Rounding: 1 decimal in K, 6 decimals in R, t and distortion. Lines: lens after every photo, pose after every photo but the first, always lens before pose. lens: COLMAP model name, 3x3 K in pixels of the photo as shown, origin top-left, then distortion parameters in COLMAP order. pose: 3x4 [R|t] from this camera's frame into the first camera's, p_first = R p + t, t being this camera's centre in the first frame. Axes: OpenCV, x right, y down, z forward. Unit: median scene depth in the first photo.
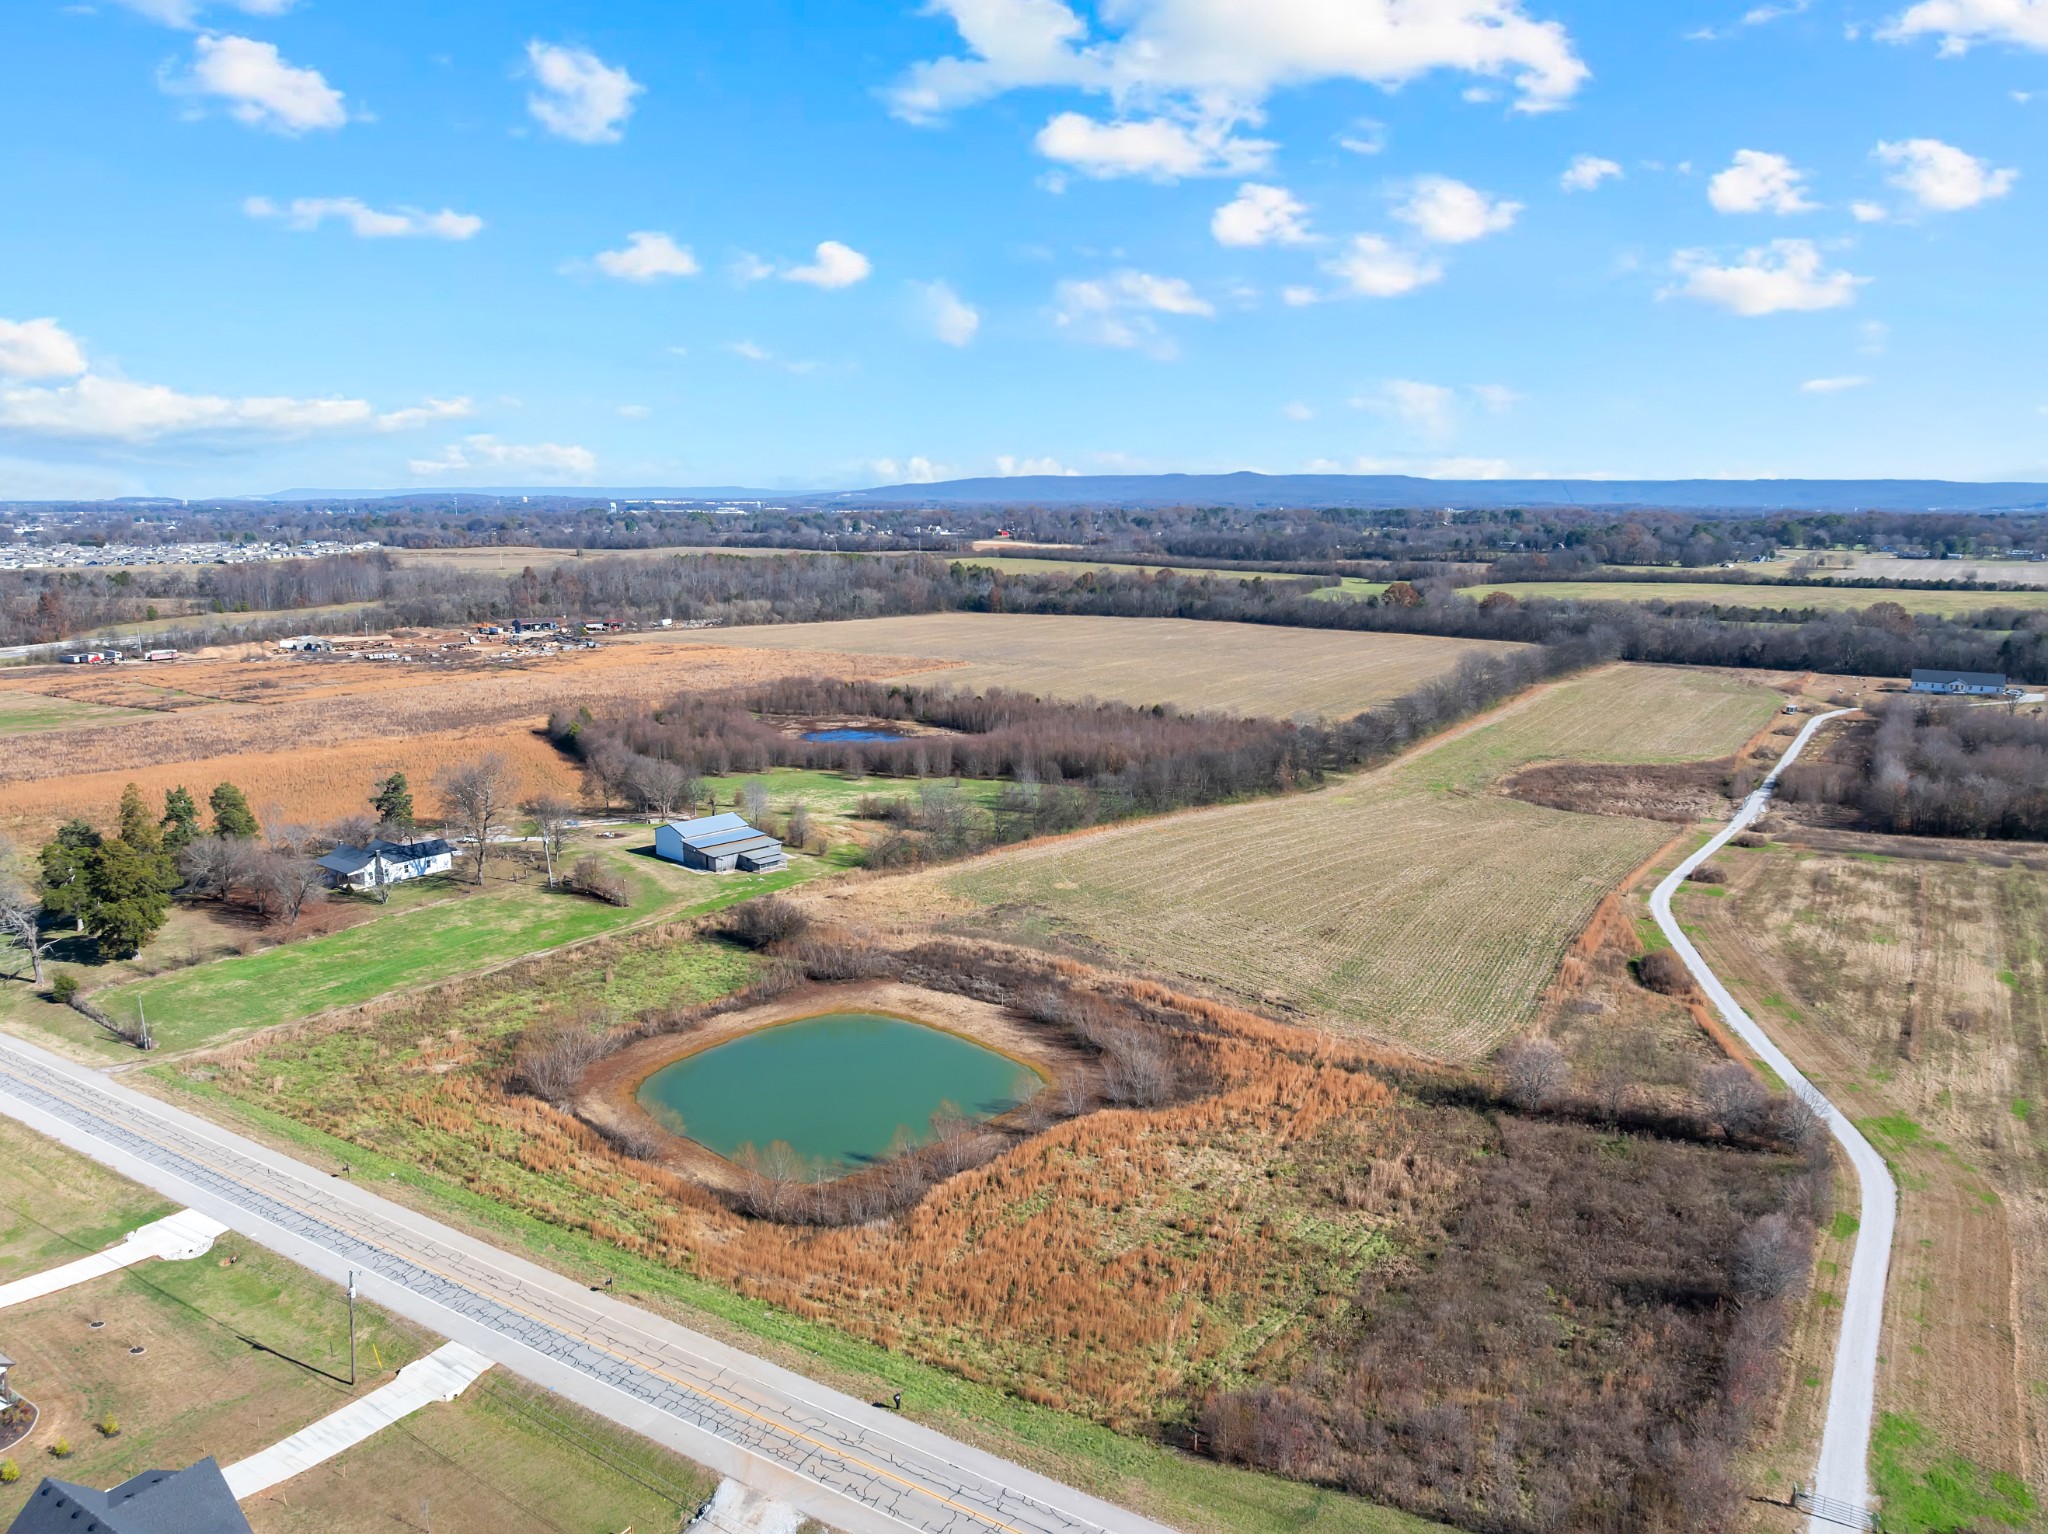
lens RADIAL K [[1436.9, 0, 1028.6], [0, 1436.9, 763.5], [0, 0, 1]] dist [-0.032284, -0.021326]
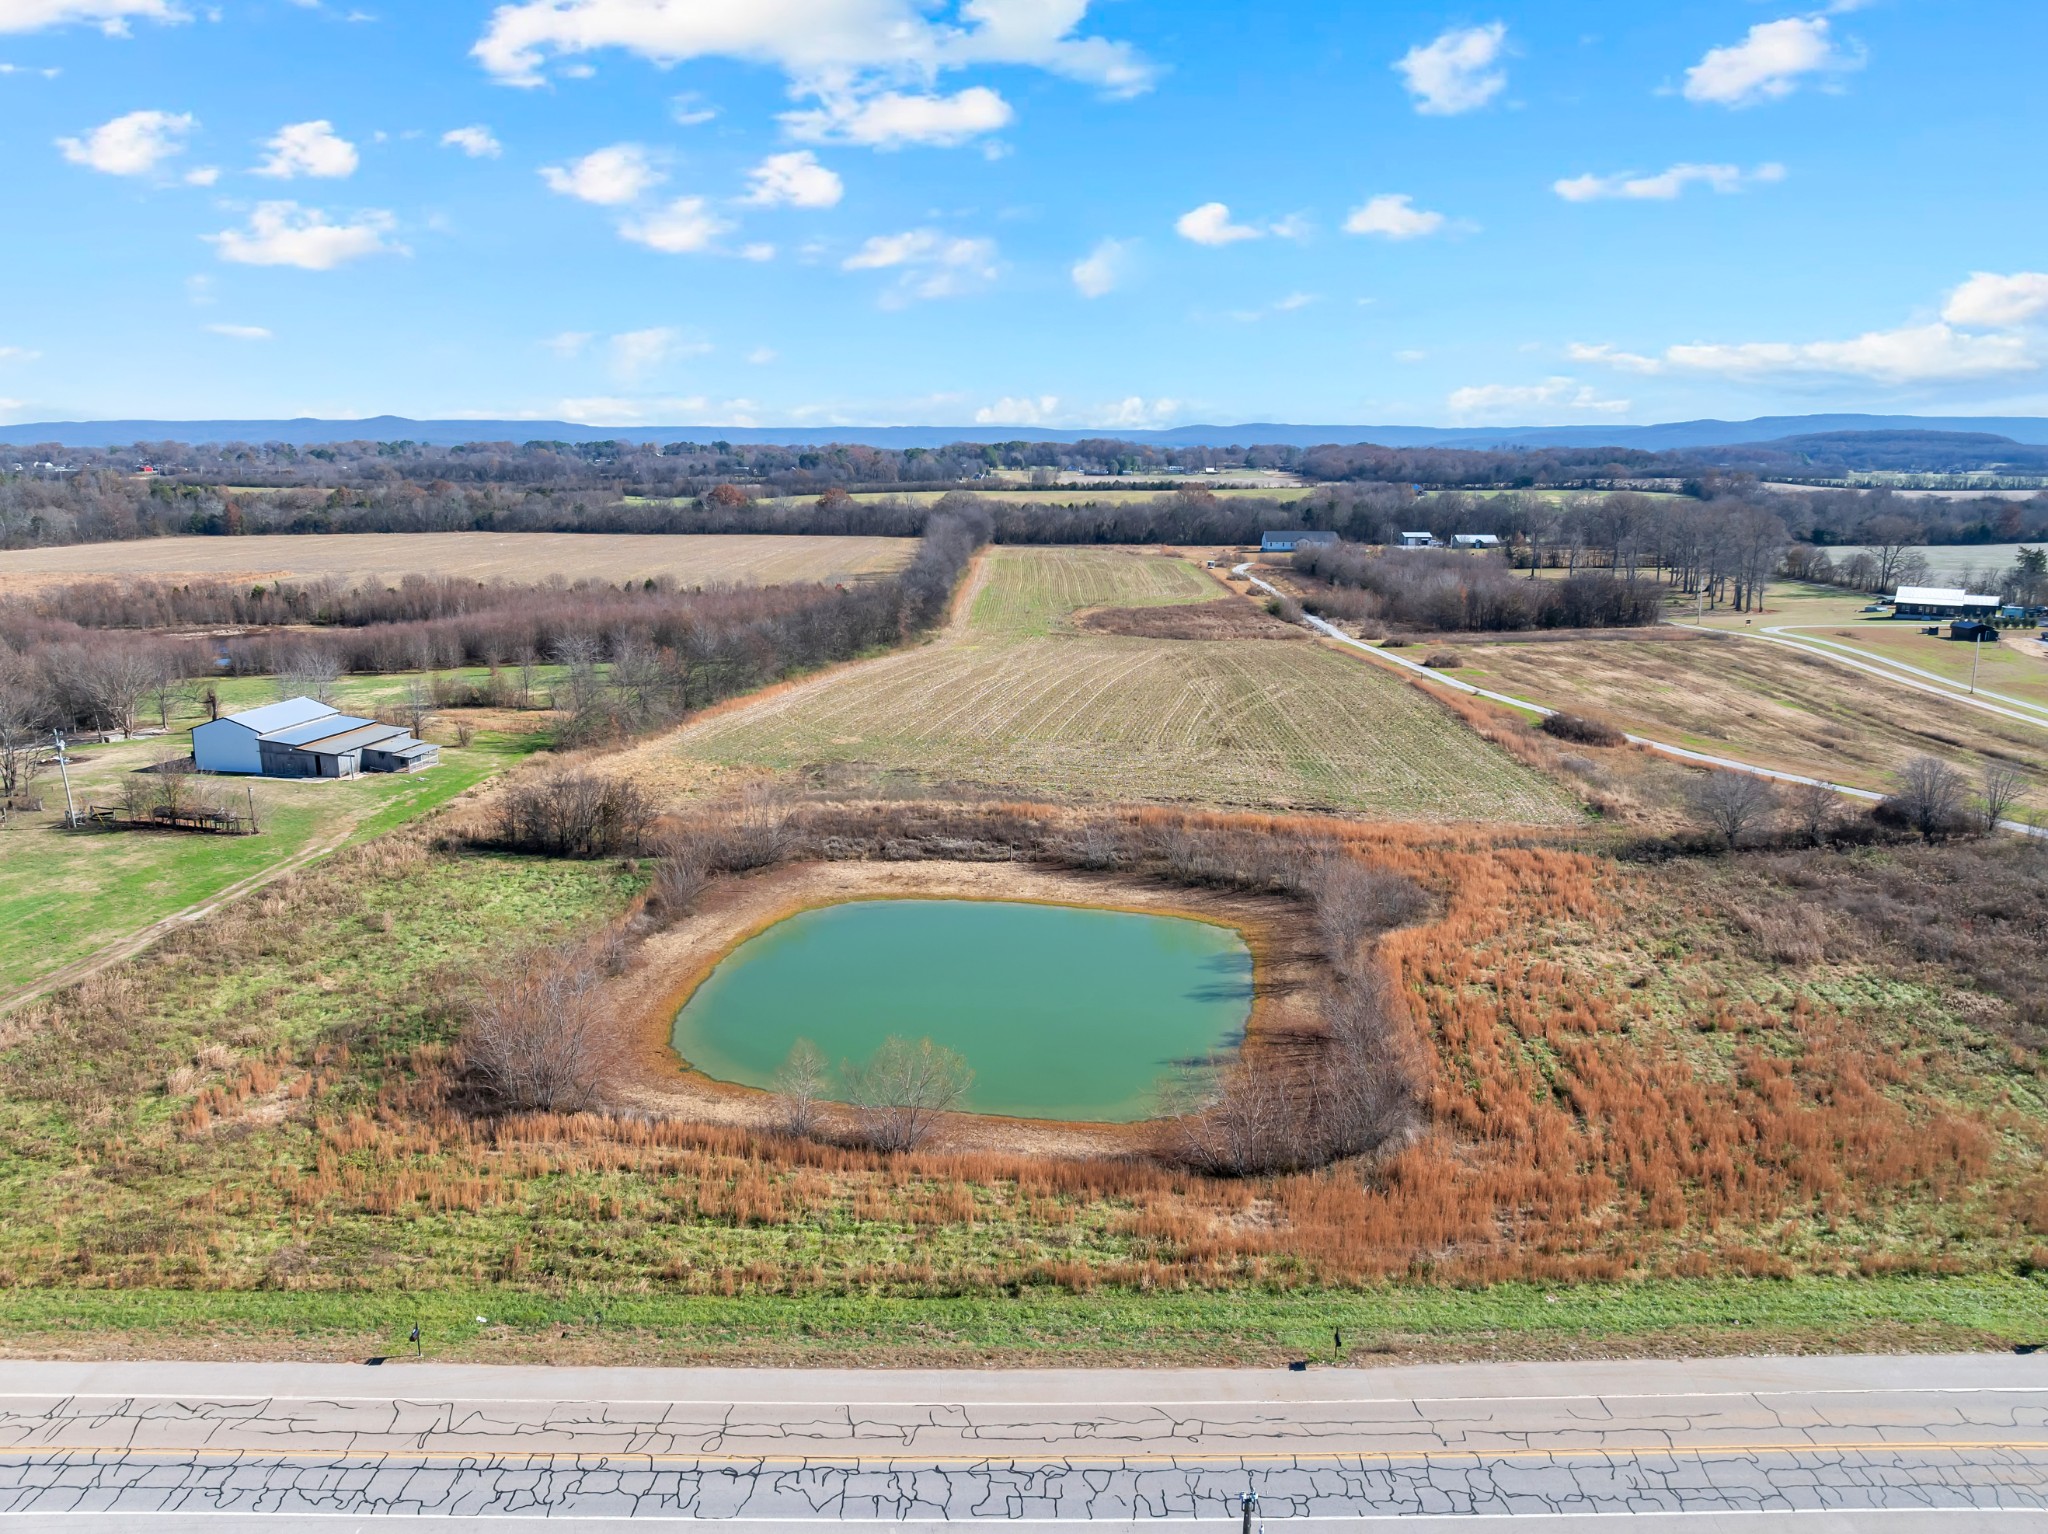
lens RADIAL K [[1435.6, 0, 1030.3], [0, 1435.6, 761.4], [0, 0, 1]] dist [-0.036895, -0.005393]
pose [[0.842401, -0.110497, 0.527400, -0.365668], [0.093317, 0.993876, 0.059177, 0.074993], [-0.530709, -0.000636, 0.847554, 0.377450]]
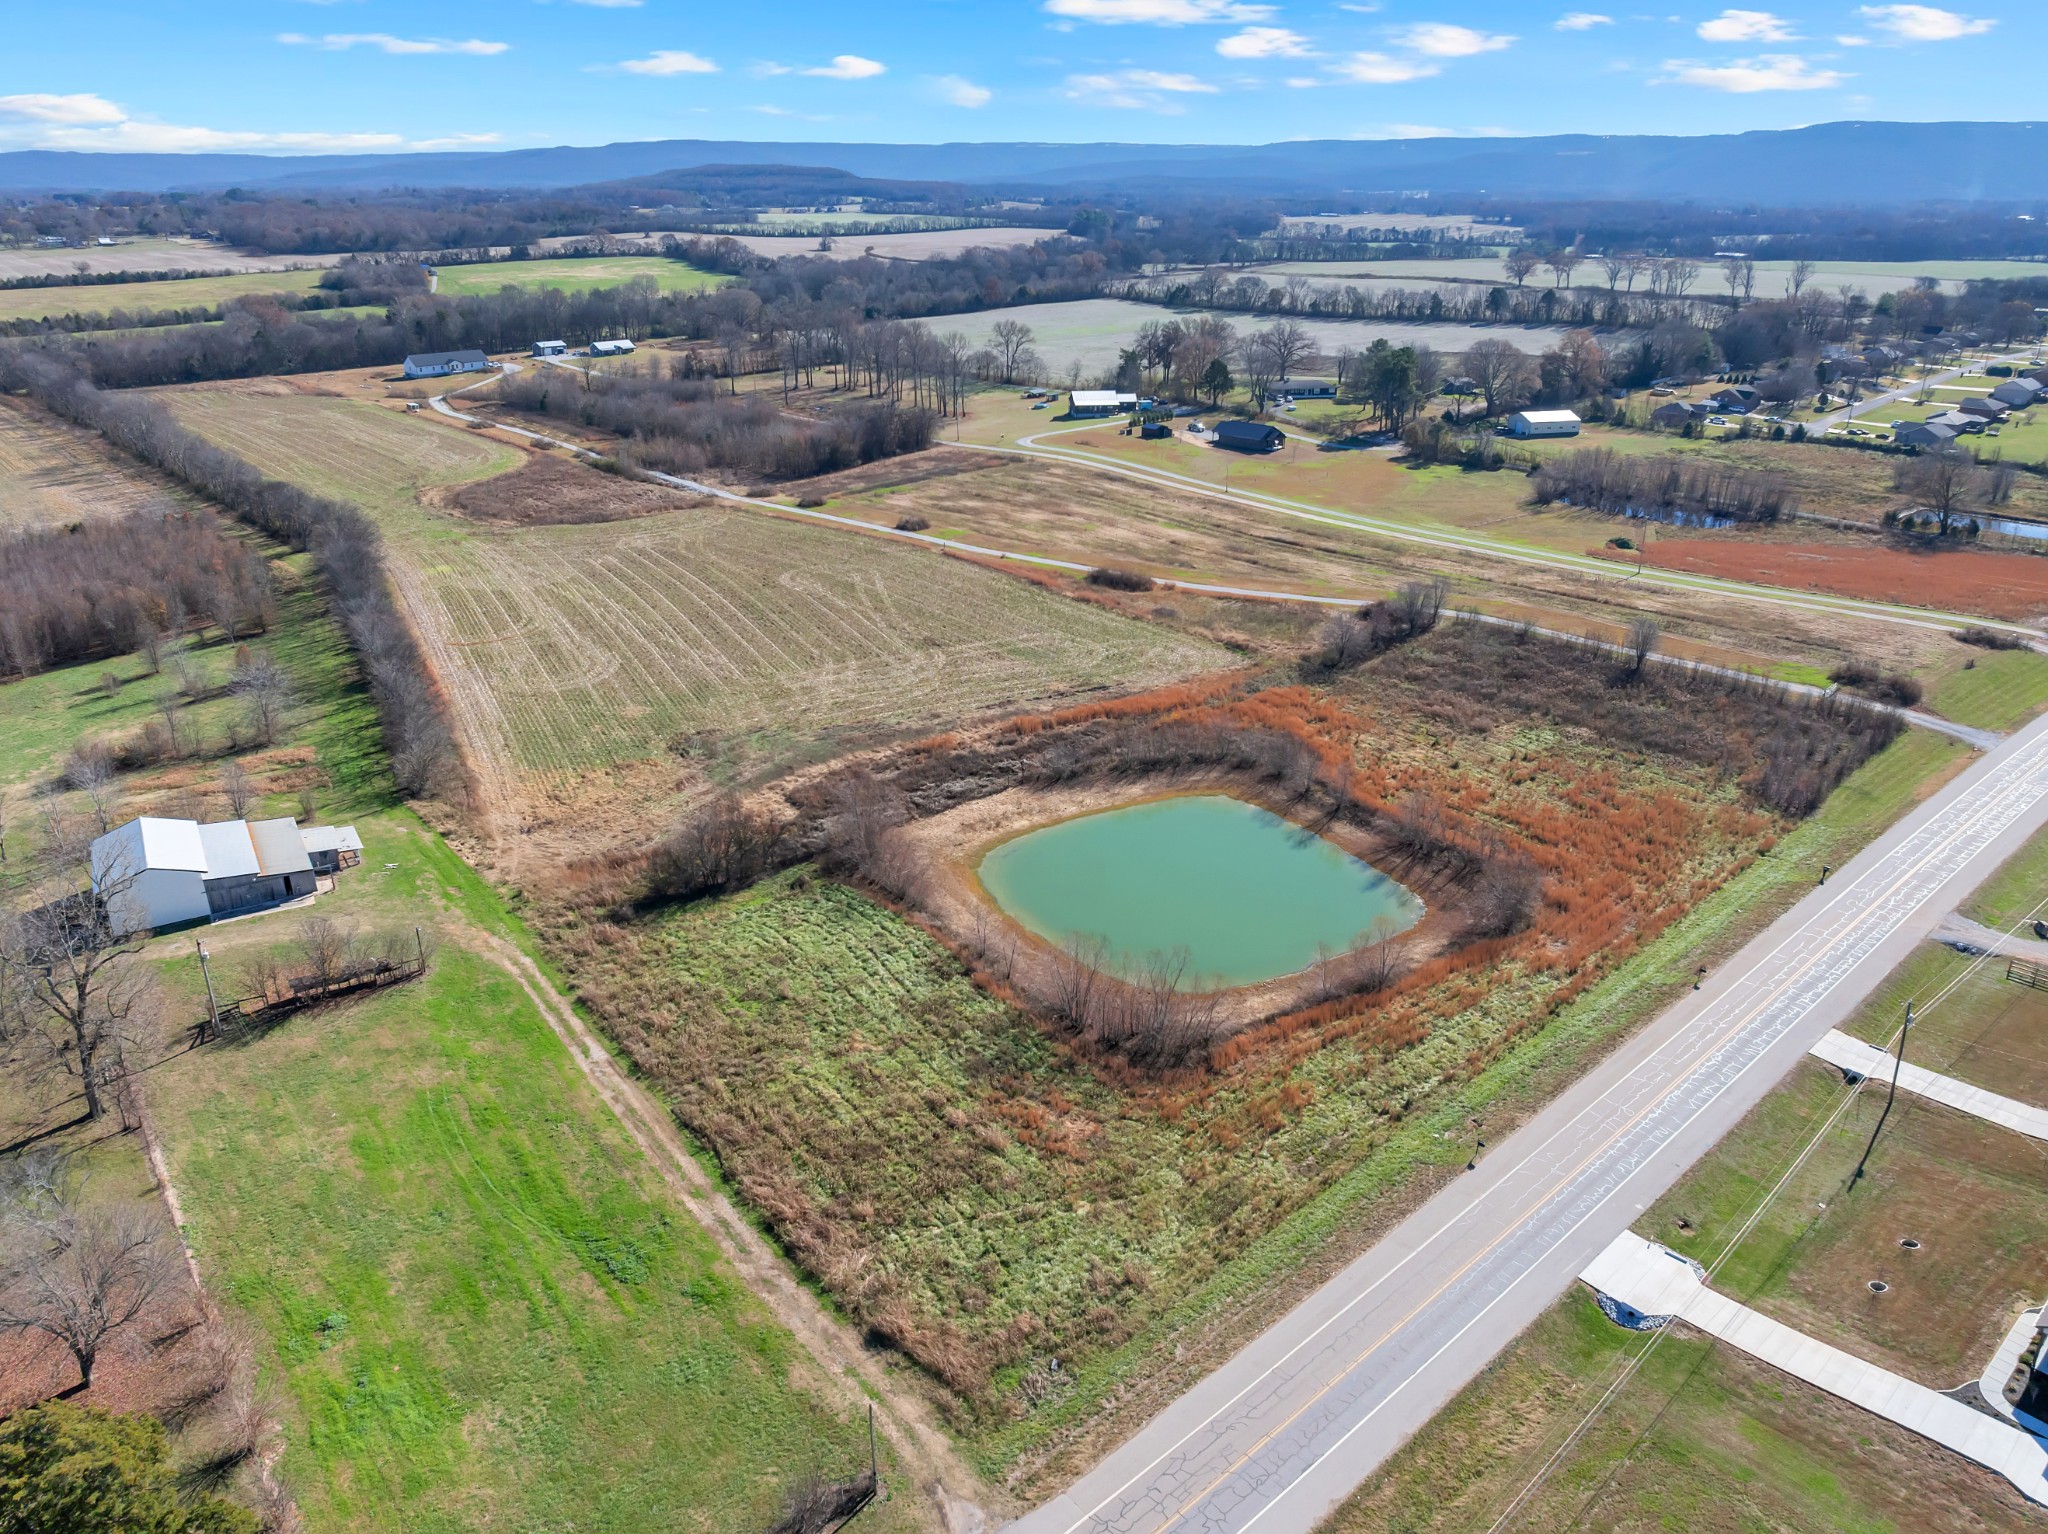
lens RADIAL K [[1464.7, 0, 1023.9], [0, 1464.7, 690.8], [0, 0, 1]] dist [-0.037421, 0.001468]
pose [[0.261734, -0.320317, 0.910435, -0.825126], [0.172217, 0.943680, 0.282505, -0.150827], [-0.949651, 0.082851, 0.302157, 0.672970]]
